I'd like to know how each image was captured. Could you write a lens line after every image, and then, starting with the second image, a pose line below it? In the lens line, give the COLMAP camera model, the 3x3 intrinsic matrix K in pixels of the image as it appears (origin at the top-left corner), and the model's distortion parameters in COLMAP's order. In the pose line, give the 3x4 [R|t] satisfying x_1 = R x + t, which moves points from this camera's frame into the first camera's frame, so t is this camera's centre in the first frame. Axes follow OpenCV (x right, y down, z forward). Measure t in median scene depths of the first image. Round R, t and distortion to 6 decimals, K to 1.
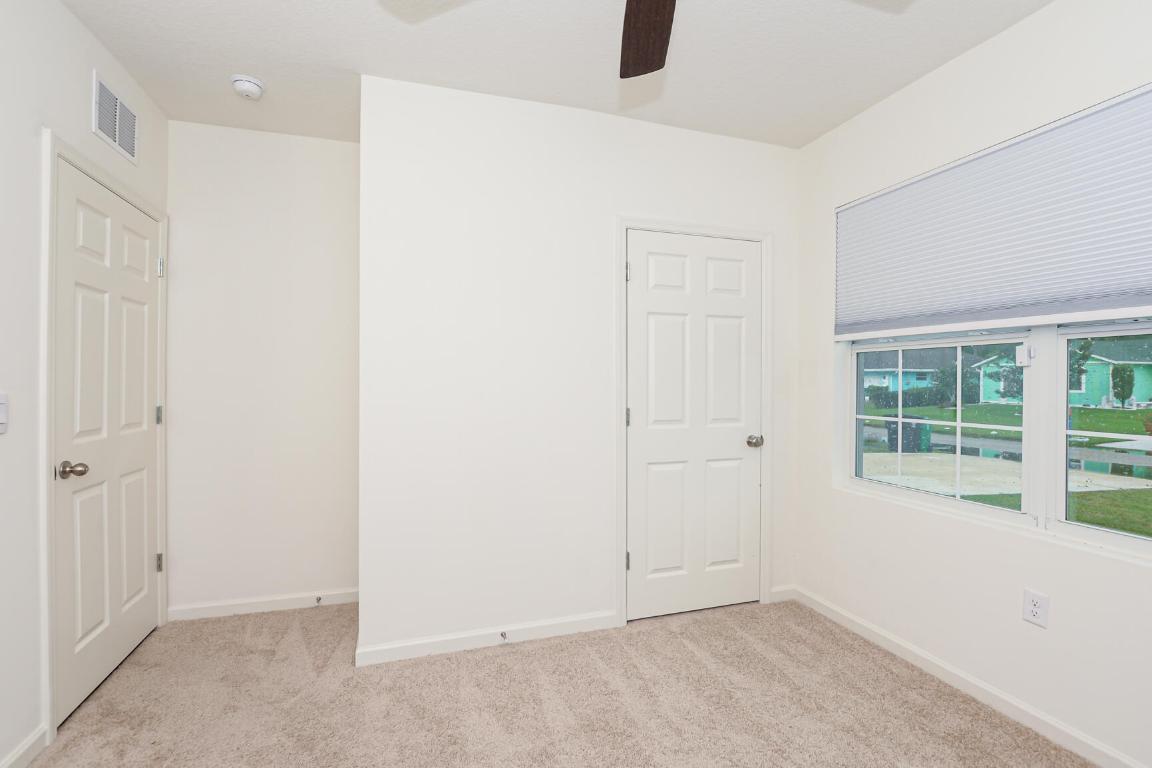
lens RADIAL K [[521.0, 0, 576.0], [0, 521.0, 384.0], [0, 0, 1]] dist [0.000577, 0.000237]
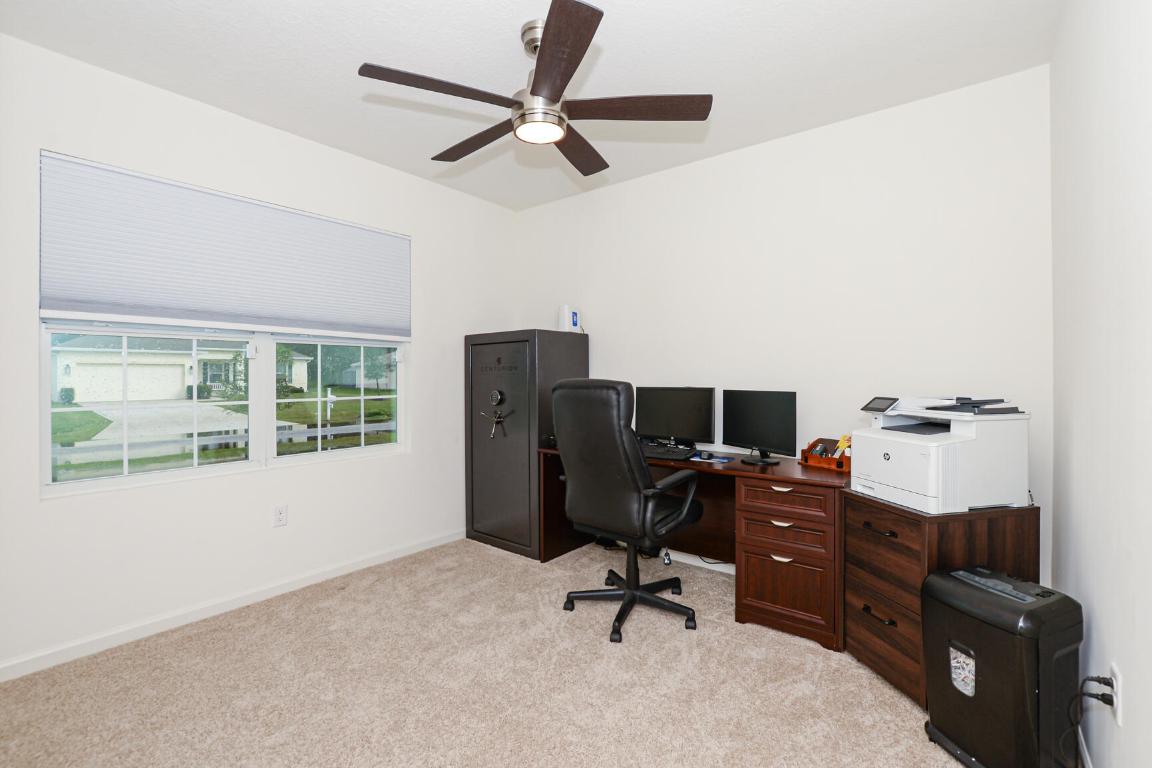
lens RADIAL K [[521.0, 0, 576.0], [0, 521.0, 384.0], [0, 0, 1]] dist [0.000577, 0.000237]
pose [[-0.550340, -0.006335, 0.834917, -0.880940], [0.013467, 0.999774, 0.016462, 0.026495], [-0.834832, 0.020303, -0.550130, 1.099974]]
